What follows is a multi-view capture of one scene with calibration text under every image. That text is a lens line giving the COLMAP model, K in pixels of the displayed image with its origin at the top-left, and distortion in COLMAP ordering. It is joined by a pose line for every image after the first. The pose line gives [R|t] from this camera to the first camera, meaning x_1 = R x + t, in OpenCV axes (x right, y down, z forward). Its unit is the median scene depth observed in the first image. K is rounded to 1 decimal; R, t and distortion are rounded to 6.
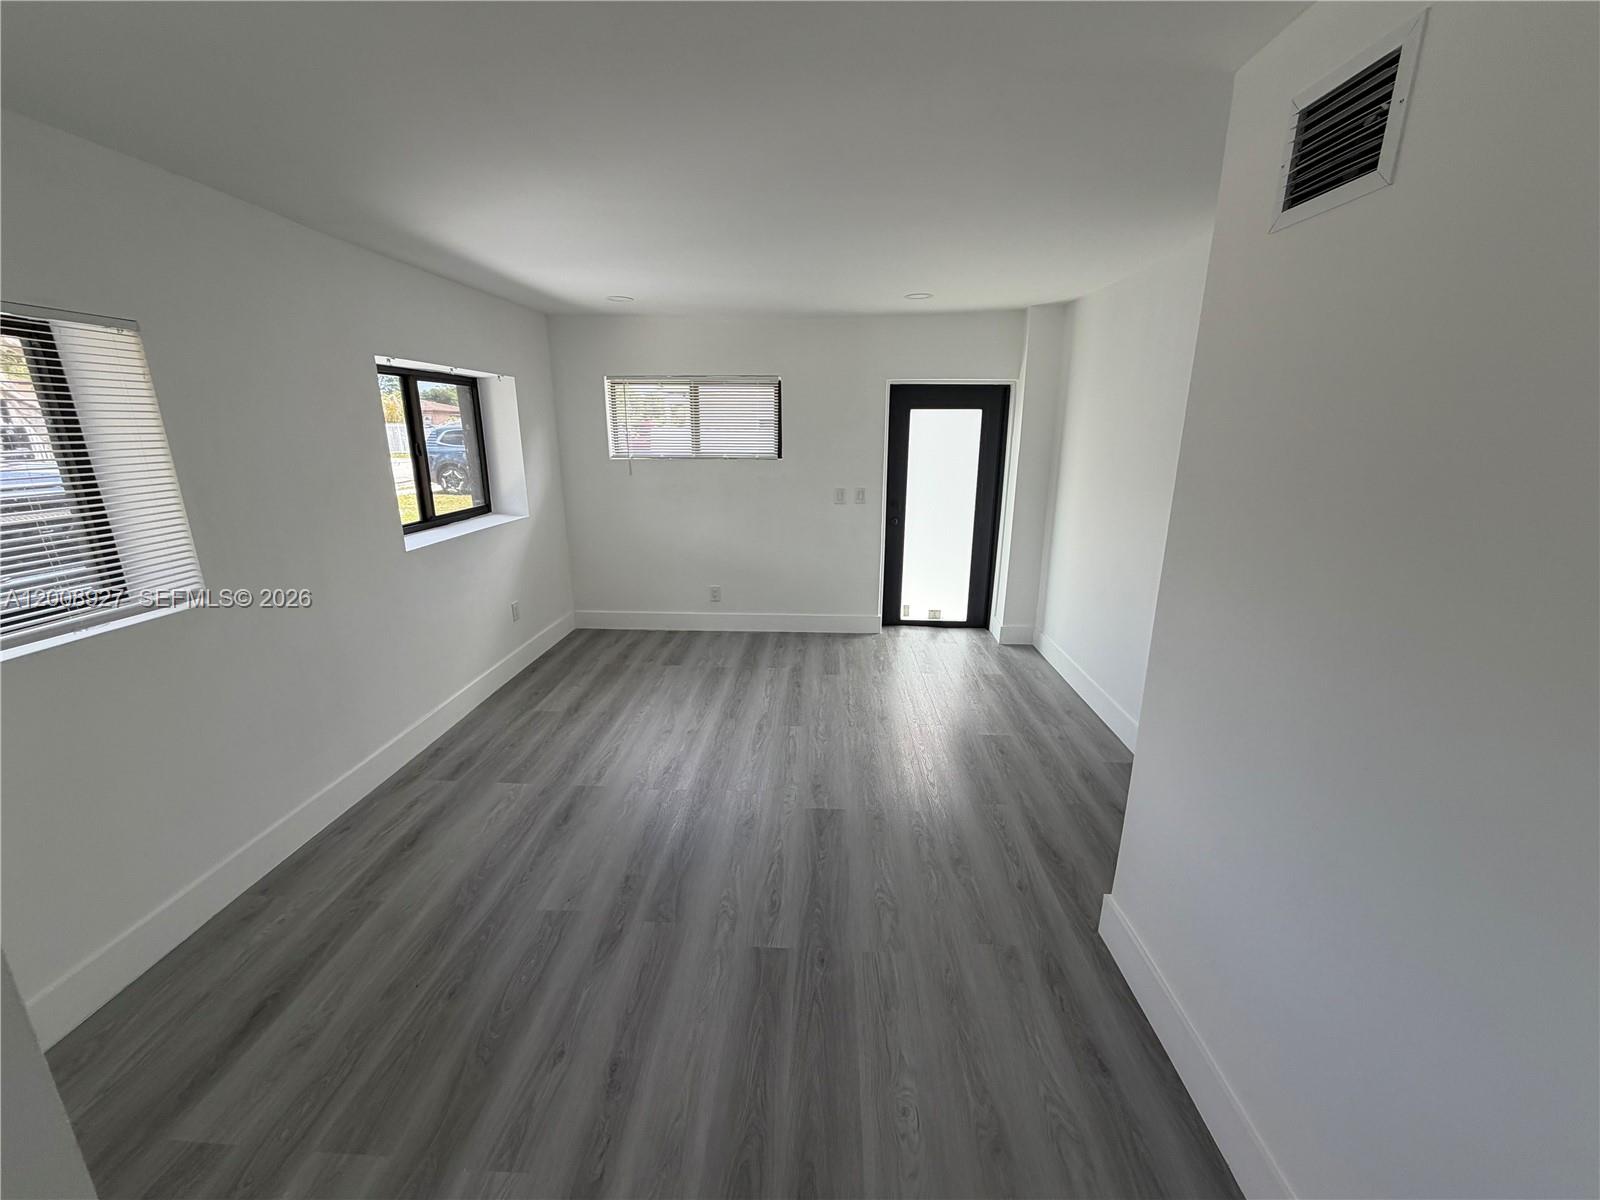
lens RADIAL K [[637.6, 0, 789.5], [0, 637.6, 594.1], [0, 0, 1]] dist [0.001110, 0.000094]
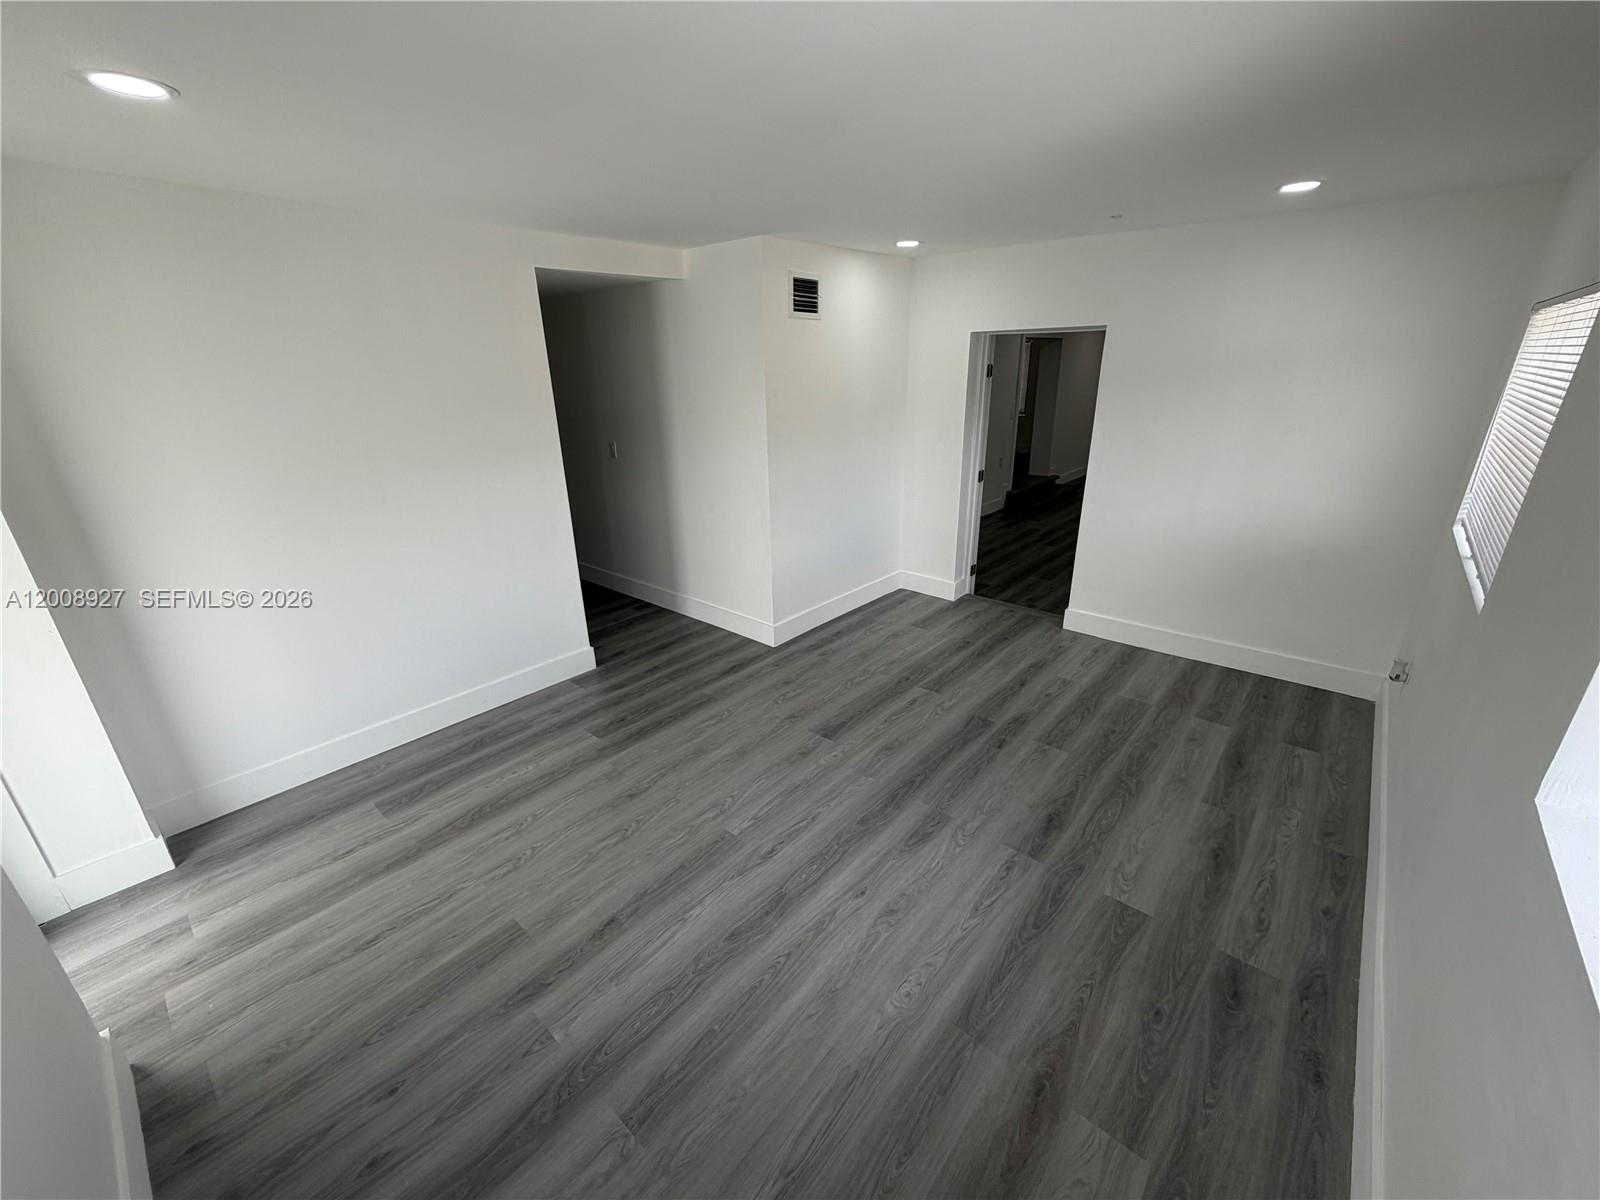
lens RADIAL K [[637.6, 0, 793.8], [0, 637.6, 597.6], [0, 0, 1]] dist [0.001110, 0.000094]
pose [[-0.789869, -0.199027, 0.580083, -0.419676], [0.173137, 0.835031, 0.522252, -0.386692], [-0.588329, 0.512944, -0.625106, 1.296707]]
